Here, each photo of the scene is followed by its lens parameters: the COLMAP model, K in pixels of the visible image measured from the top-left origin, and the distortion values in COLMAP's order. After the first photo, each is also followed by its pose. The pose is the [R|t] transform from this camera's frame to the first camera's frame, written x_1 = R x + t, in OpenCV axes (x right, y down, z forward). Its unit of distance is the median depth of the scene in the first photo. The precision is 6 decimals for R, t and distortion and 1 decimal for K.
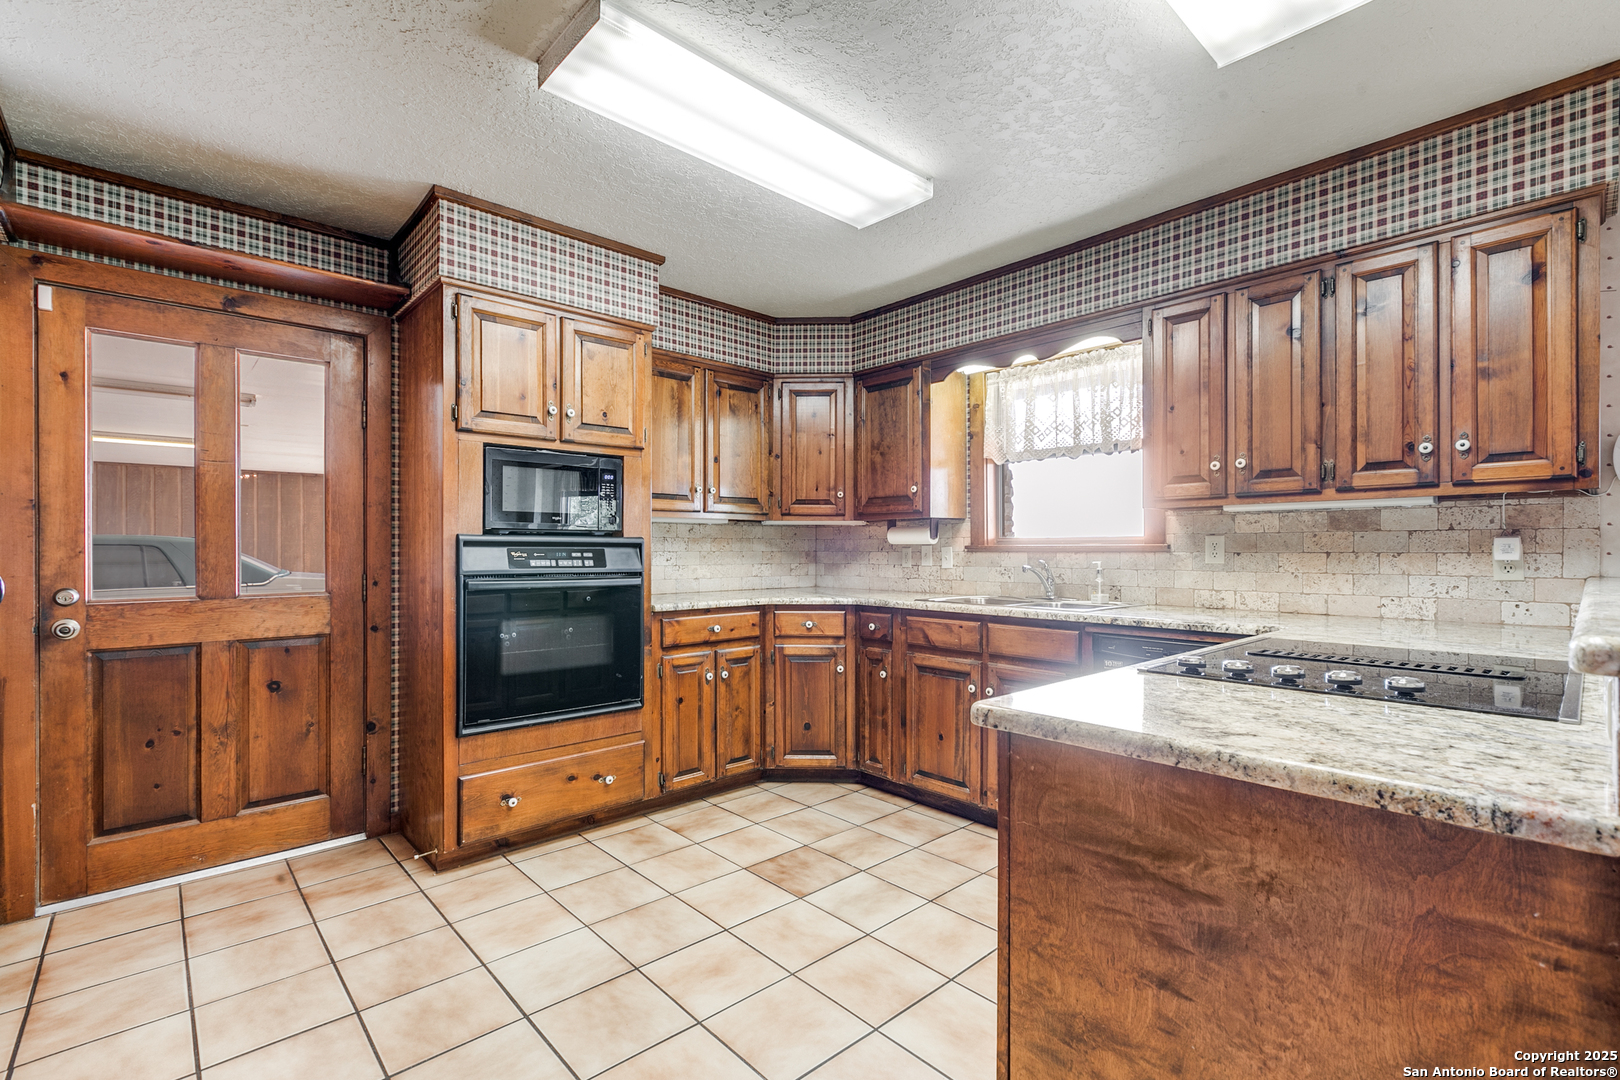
lens RADIAL K [[726.0, 0, 803.5], [0, 726.0, 548.5], [0, 0, 1]] dist [0.004240, 0.000326]
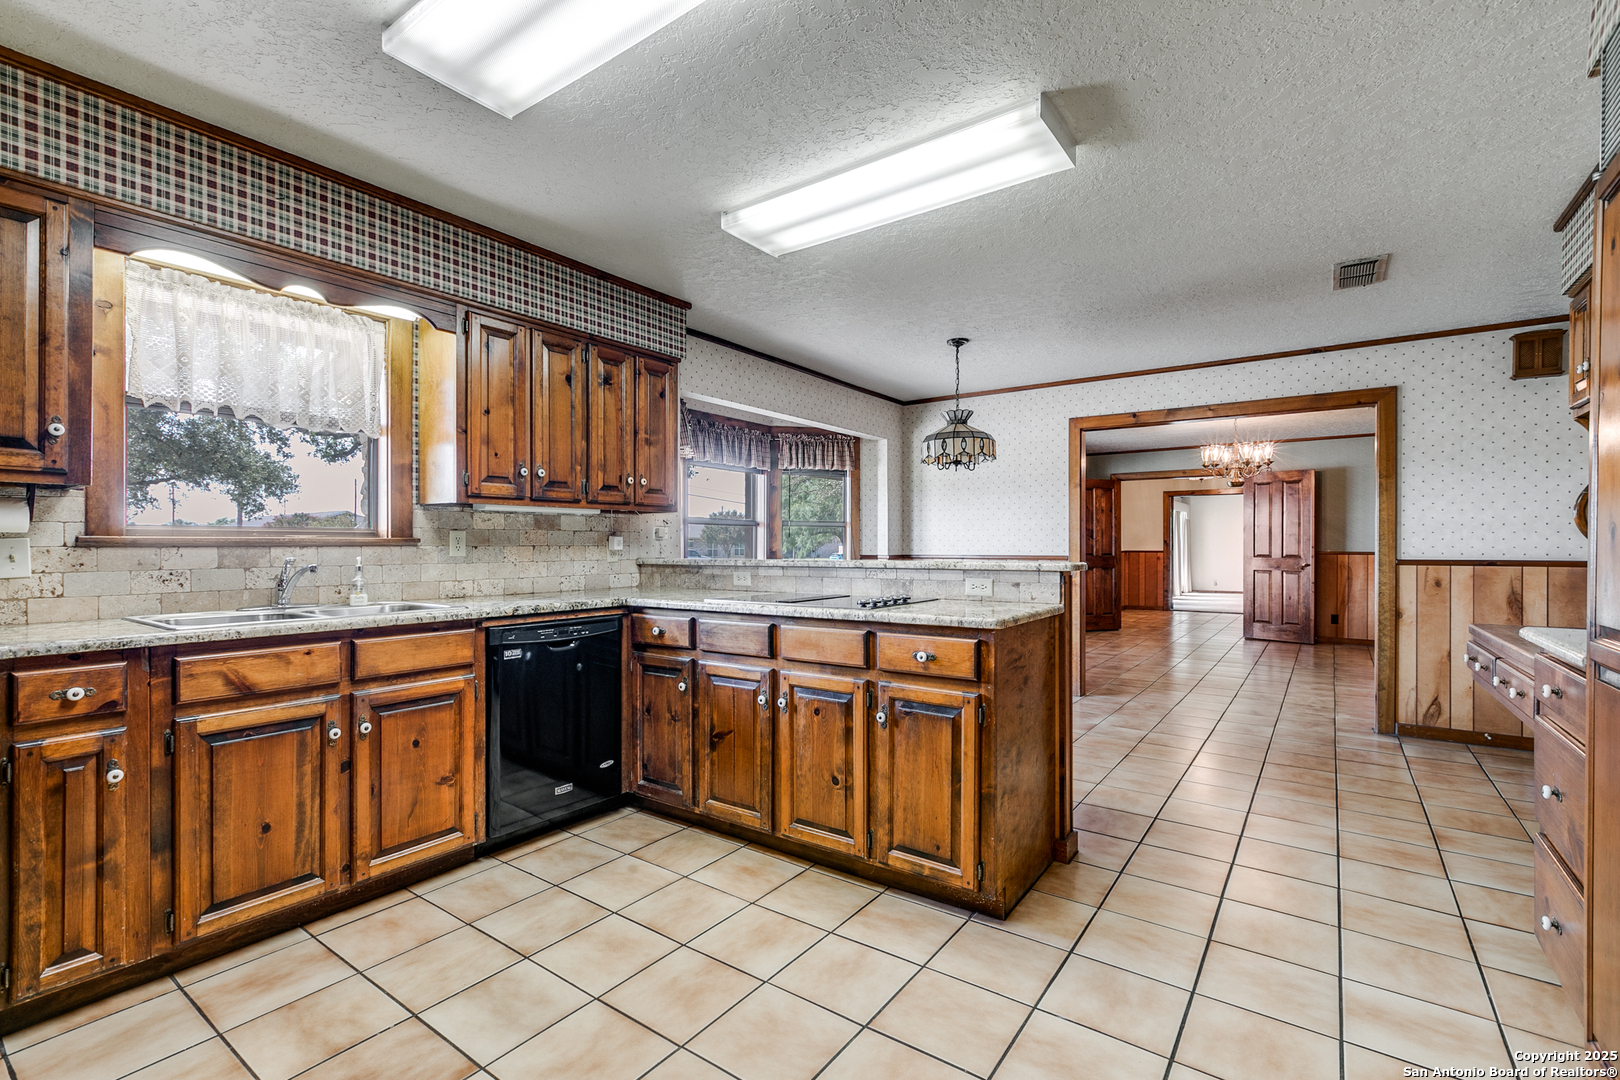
lens RADIAL K [[726.0, 0, 802.8], [0, 726.0, 542.1], [0, 0, 1]] dist [0.004240, 0.000326]
pose [[-0.199587, 0.001686, 0.979879, -0.625125], [-0.003369, 0.999991, -0.002407, 0.000738], [-0.979874, -0.003782, -0.199579, 0.739801]]
